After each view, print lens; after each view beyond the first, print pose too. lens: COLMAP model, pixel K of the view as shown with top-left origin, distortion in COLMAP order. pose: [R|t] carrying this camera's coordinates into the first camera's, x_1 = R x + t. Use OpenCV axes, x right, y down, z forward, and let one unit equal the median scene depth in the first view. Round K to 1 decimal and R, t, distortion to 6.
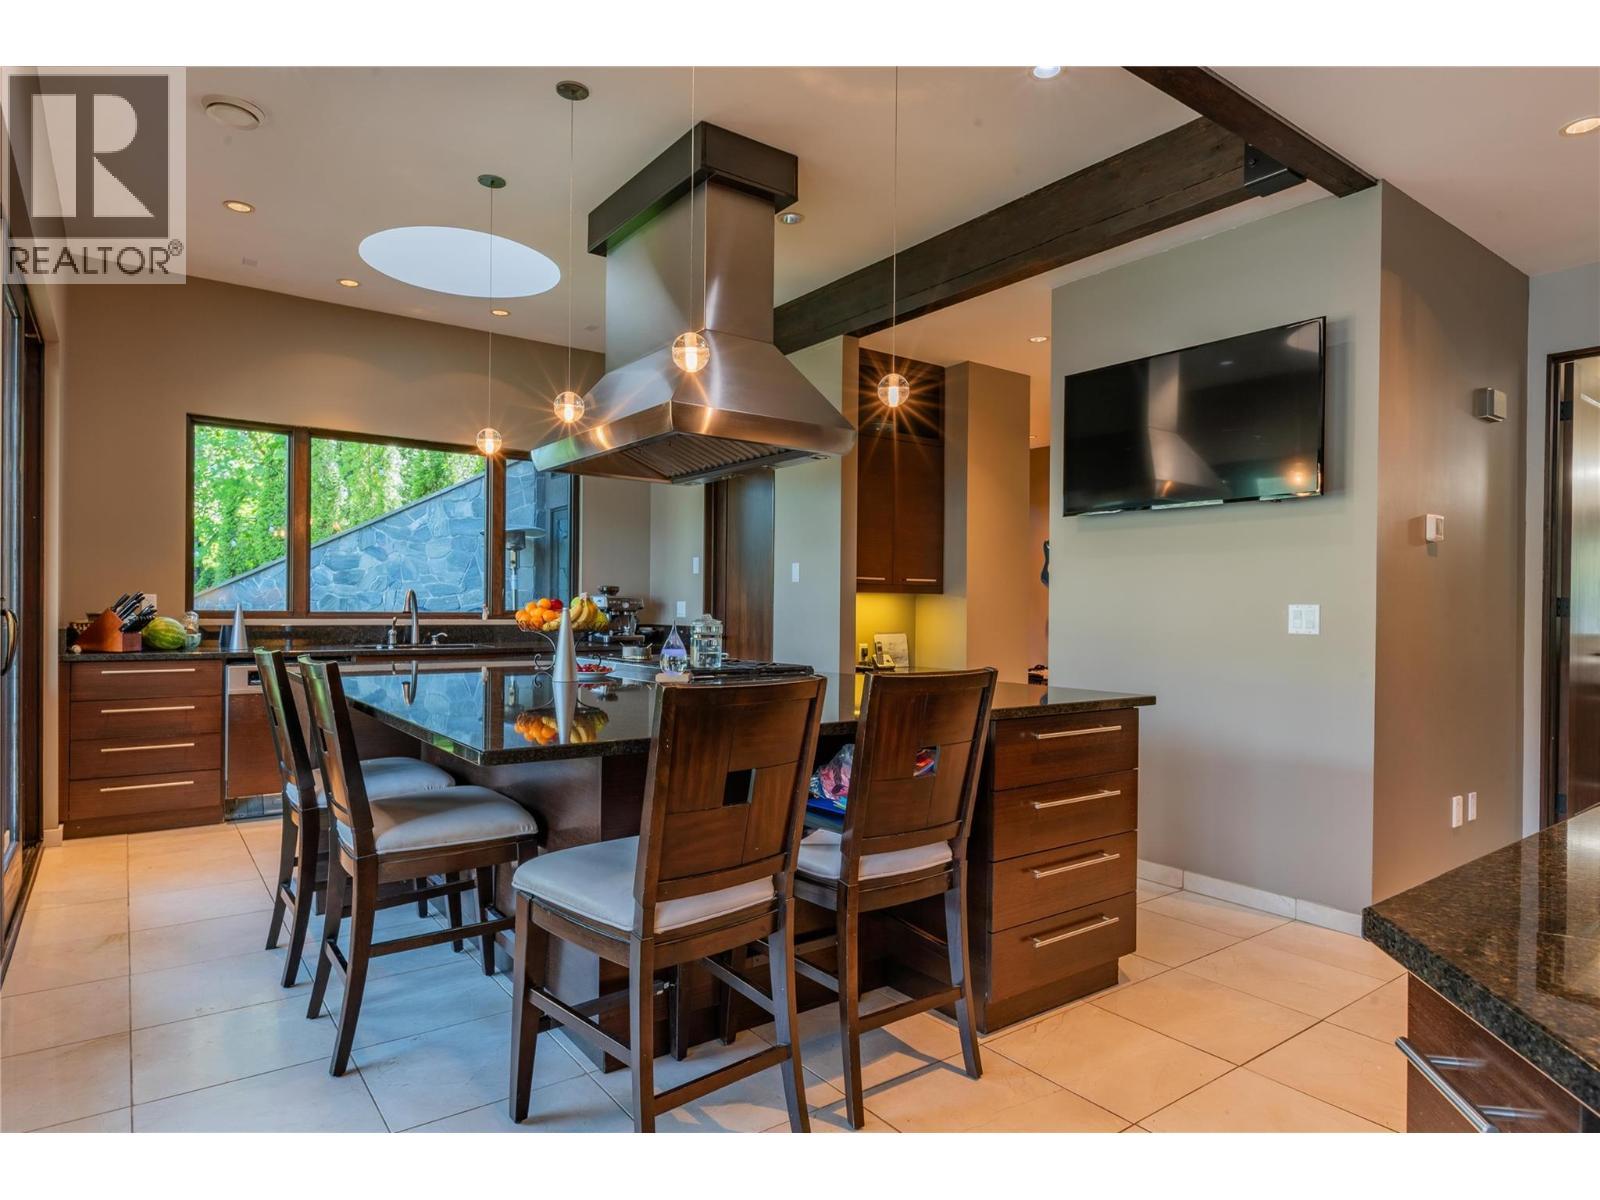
lens RADIAL K [[915.3, 0, 800.6], [0, 915.3, 599.1], [0, 0, 1]] dist [-0.000854, 0.001890]
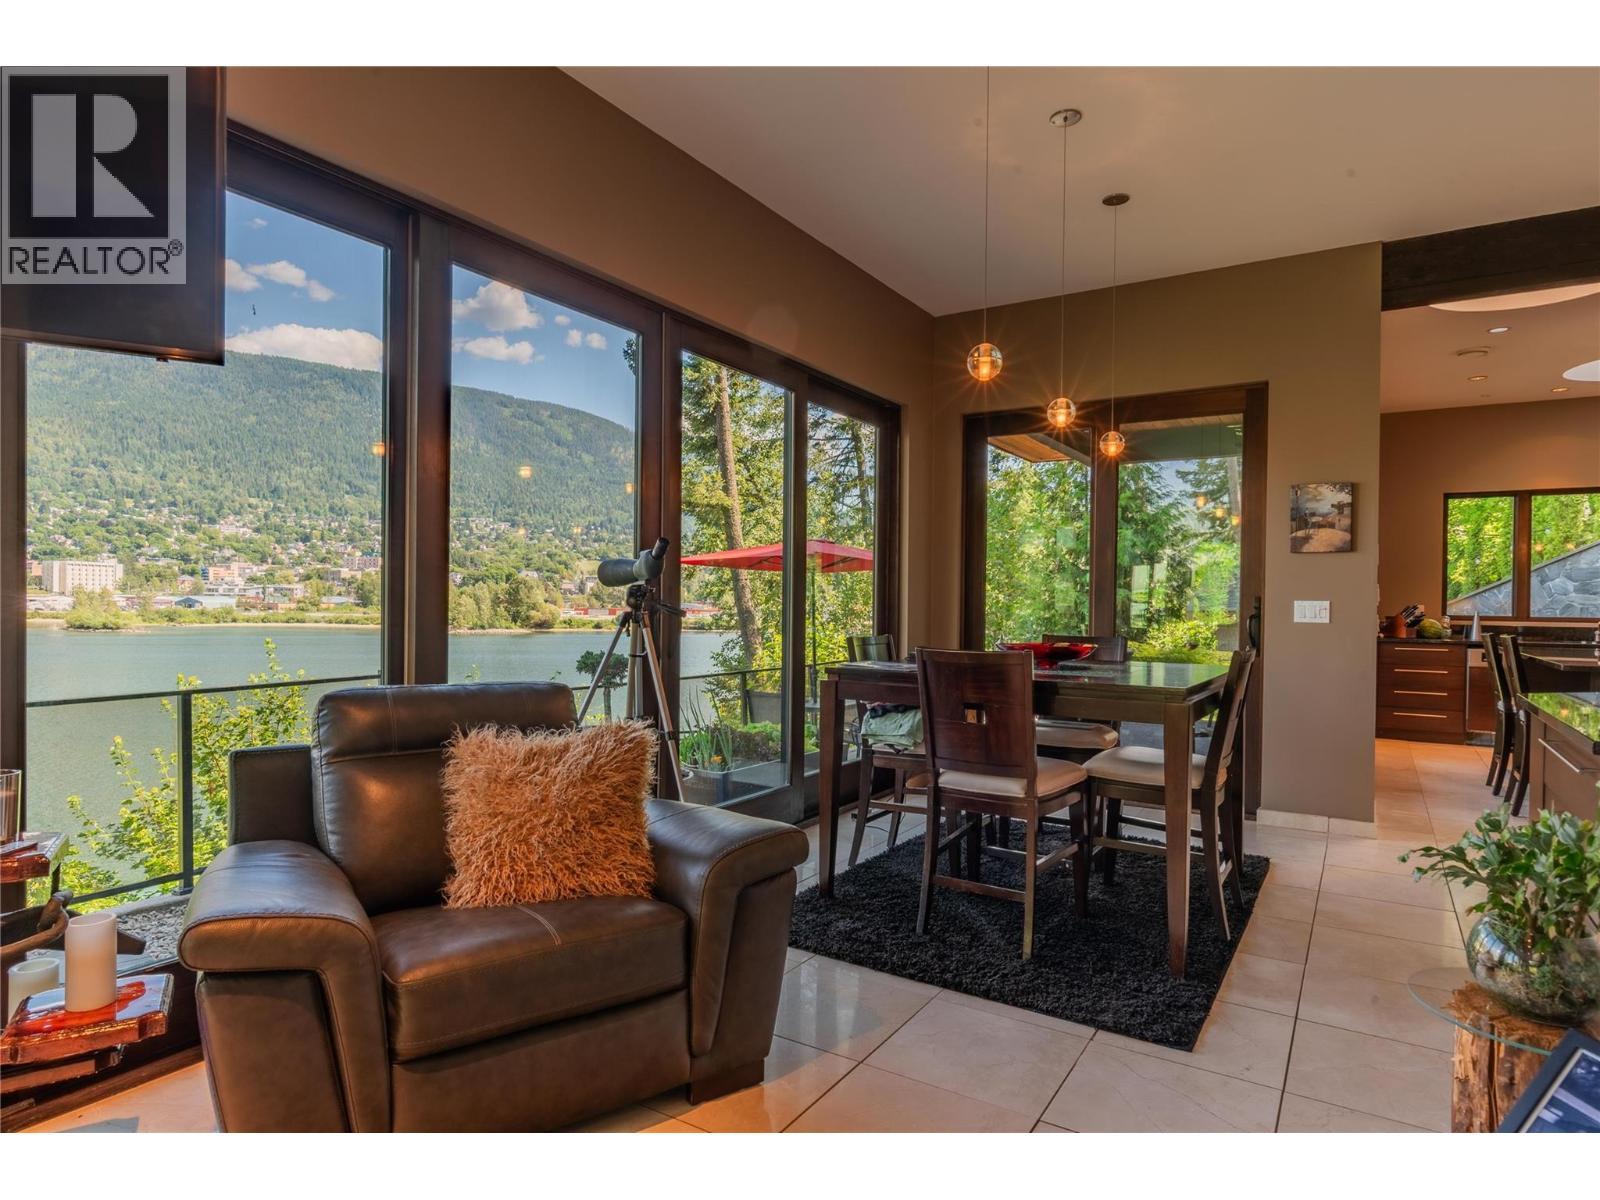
lens RADIAL K [[915.3, 0, 793.2], [0, 915.3, 608.4], [0, 0, 1]] dist [-0.000854, 0.001890]
pose [[0.364469, 0.004418, -0.931205, 0.174738], [-0.004981, 0.999984, 0.002795, 0.002502], [0.931202, 0.003619, 0.364485, -0.278989]]
